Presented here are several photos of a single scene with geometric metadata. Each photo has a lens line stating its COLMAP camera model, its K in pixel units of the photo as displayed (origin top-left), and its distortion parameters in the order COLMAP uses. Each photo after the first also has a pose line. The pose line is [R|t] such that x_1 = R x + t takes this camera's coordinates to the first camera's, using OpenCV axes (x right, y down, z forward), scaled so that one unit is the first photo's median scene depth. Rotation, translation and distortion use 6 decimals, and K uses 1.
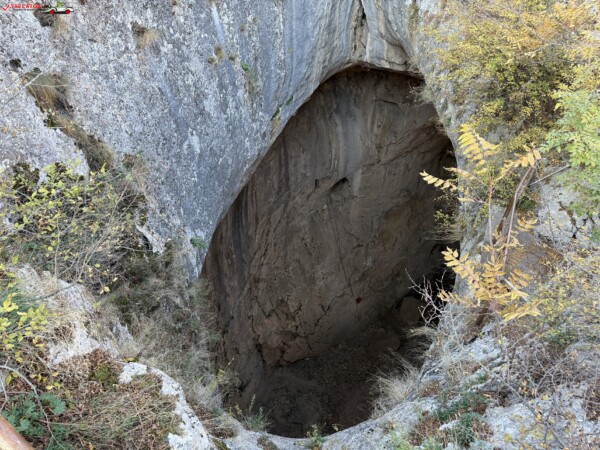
lens RADIAL K [[419.8, 0, 302.3], [0, 419.8, 228.0], [0, 0, 1]] dist [0.073497, -0.087236]
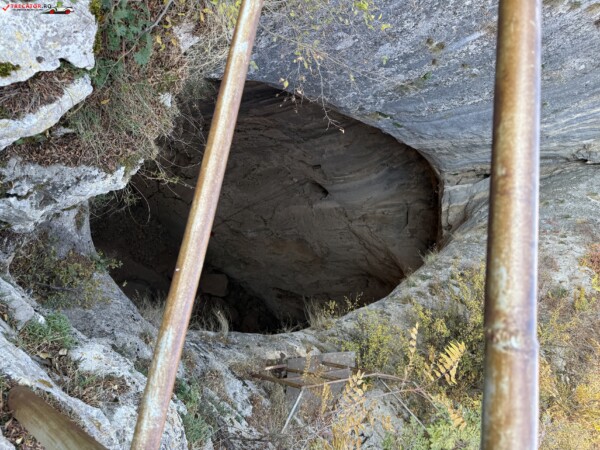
lens RADIAL K [[419.8, 0, 299.3], [0, 419.8, 223.2], [0, 0, 1]] dist [0.073497, -0.087236]
pose [[0.227105, 0.958988, 0.169602, -0.049667], [-0.970348, 0.237624, -0.044265, 0.035128], [-0.082751, -0.154520, 0.984518, 0.008771]]
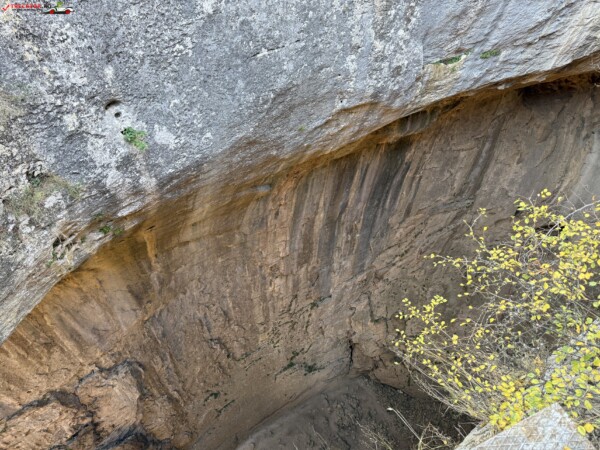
lens RADIAL K [[419.8, 0, 296.8], [0, 419.8, 228.4], [0, 0, 1]] dist [0.073497, -0.087236]
pose [[0.751923, 0.492382, -0.438374, 0.272423], [-0.470979, 0.866499, 0.165403, -0.064952], [0.461292, 0.082094, 0.883442, 0.513167]]
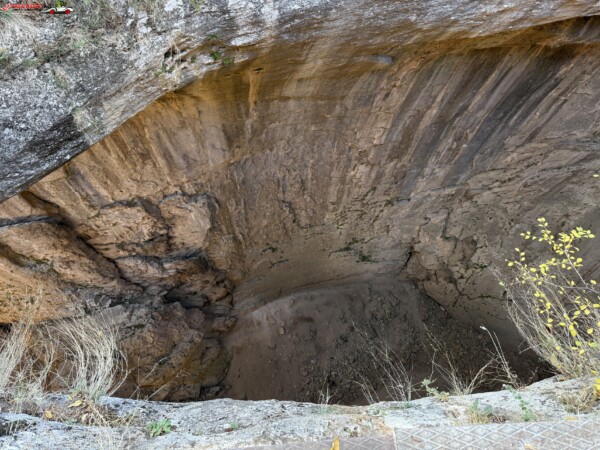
lens RADIAL K [[419.8, 0, 297.1], [0, 419.8, 226.8], [0, 0, 1]] dist [0.073497, -0.087236]
pose [[0.467685, 0.800635, -0.374506, 0.257130], [-0.644302, 0.598856, 0.475654, -0.037957], [0.605100, 0.018839, 0.795926, 0.535336]]
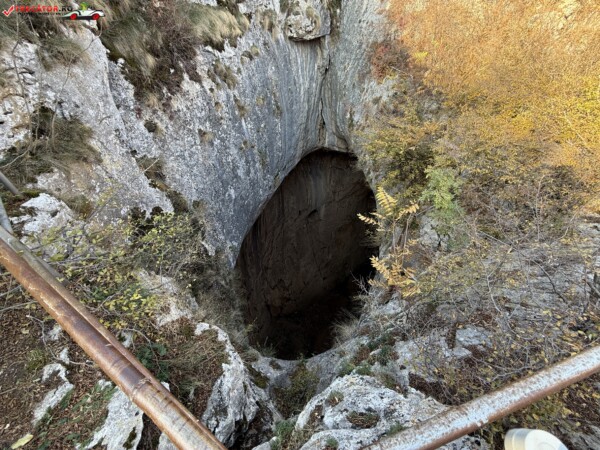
lens RADIAL K [[237.4, 0, 299.4], [0, 237.4, 225.6], [0, 0, 1]] dist [0.001452, -0.000388]
pose [[0.999404, -0.011717, 0.032483, -0.002191], [0.013293, 0.998723, -0.048751, -0.009211], [-0.031870, 0.049153, 0.998283, -0.009430]]
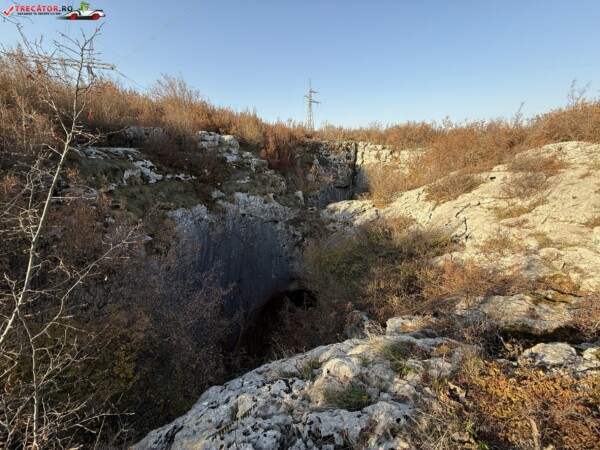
lens RADIAL K [[237.4, 0, 298.2], [0, 237.4, 223.7], [0, 0, 1]] dist [0.001452, -0.000388]
pose [[0.987867, 0.035644, -0.151157, 0.002121], [-0.105040, 0.870260, -0.481263, 1.169752], [0.114392, 0.491301, 0.863445, -1.636519]]
